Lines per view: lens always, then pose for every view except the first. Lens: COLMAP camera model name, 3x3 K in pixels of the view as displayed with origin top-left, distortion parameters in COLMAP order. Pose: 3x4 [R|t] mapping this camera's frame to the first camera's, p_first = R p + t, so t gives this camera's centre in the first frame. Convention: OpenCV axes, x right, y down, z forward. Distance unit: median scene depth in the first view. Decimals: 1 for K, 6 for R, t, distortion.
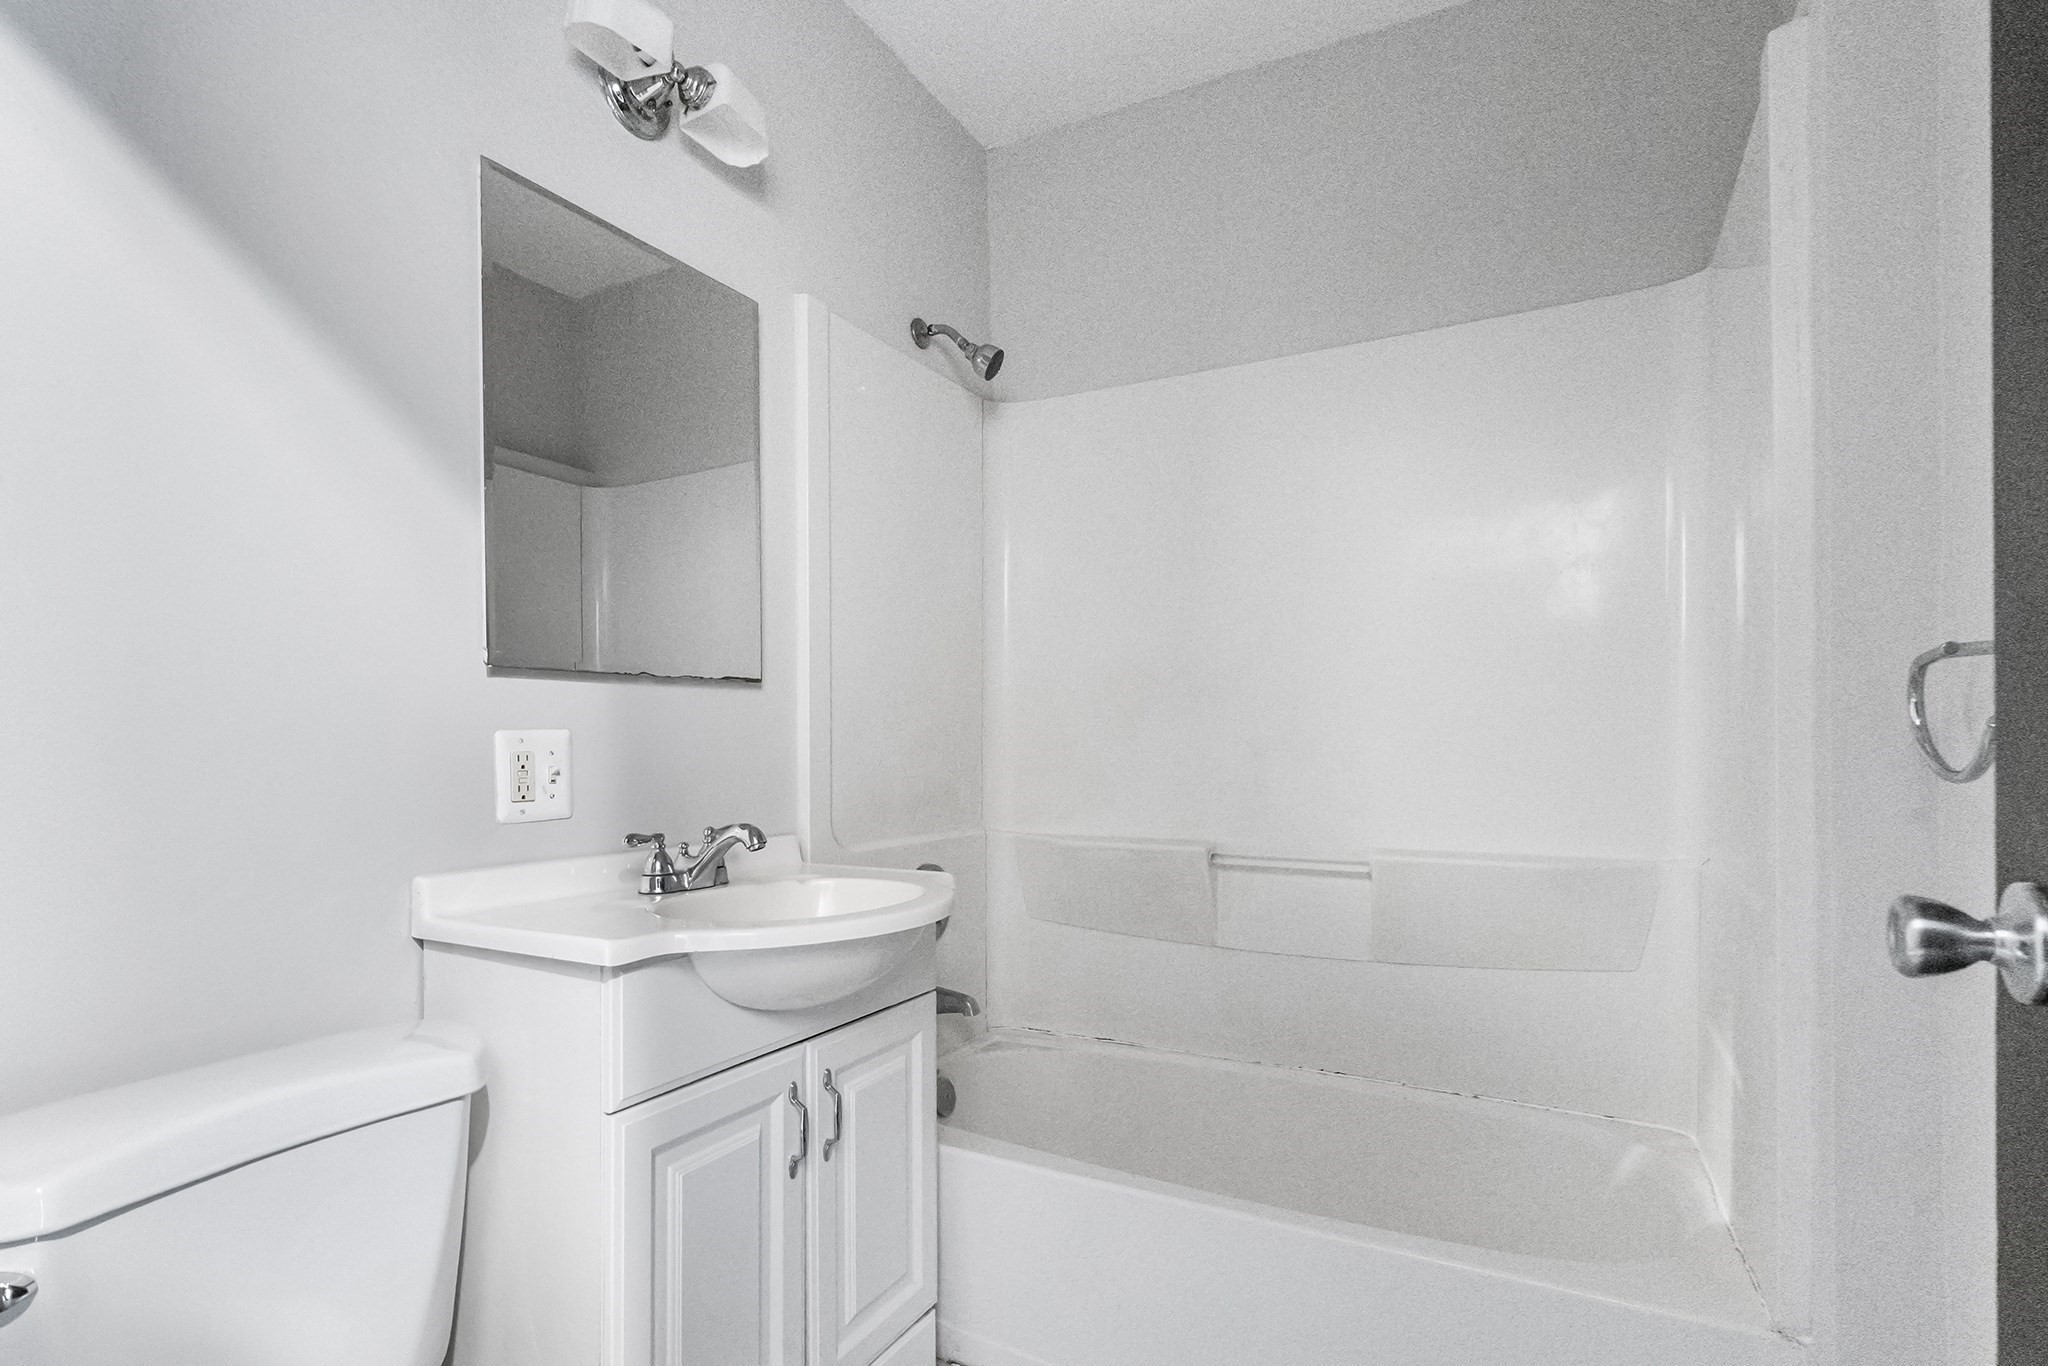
lens RADIAL K [[914.9, 0, 1047.9], [0, 914.9, 747.4], [0, 0, 1]] dist [-0.011210, 0.004118]
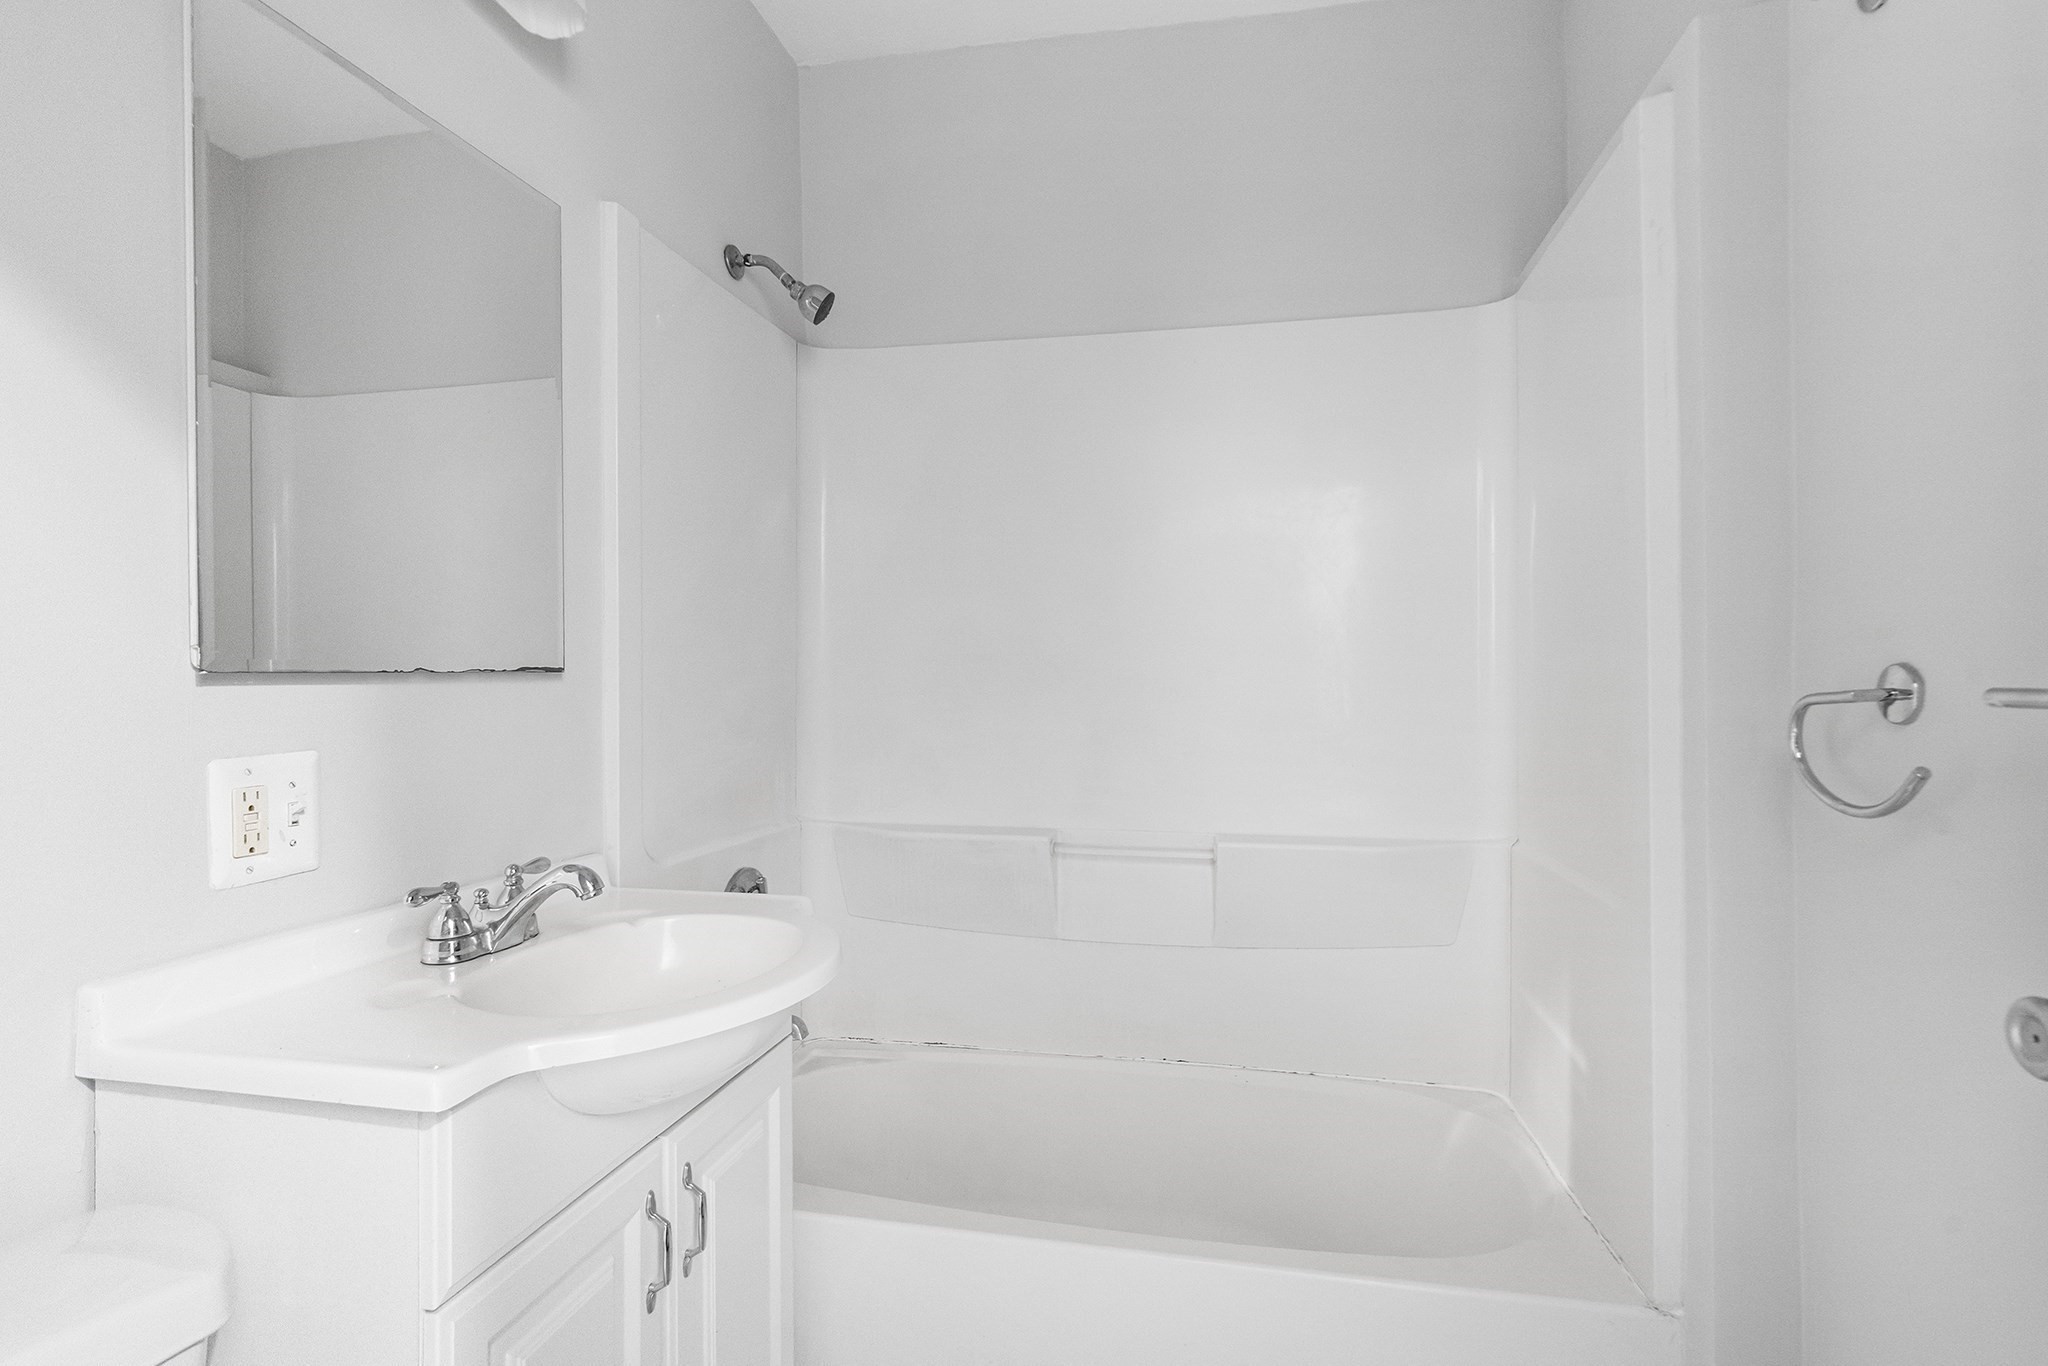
lens RADIAL K [[914.9, 0, 1027.5], [0, 914.9, 684.6], [0, 0, 1]] dist [-0.011210, 0.004118]
pose [[0.963734, 0.004283, 0.266830, -0.160117], [-0.003220, 0.999985, -0.004422, -0.070013], [-0.266845, 0.003402, 0.963734, 0.126400]]
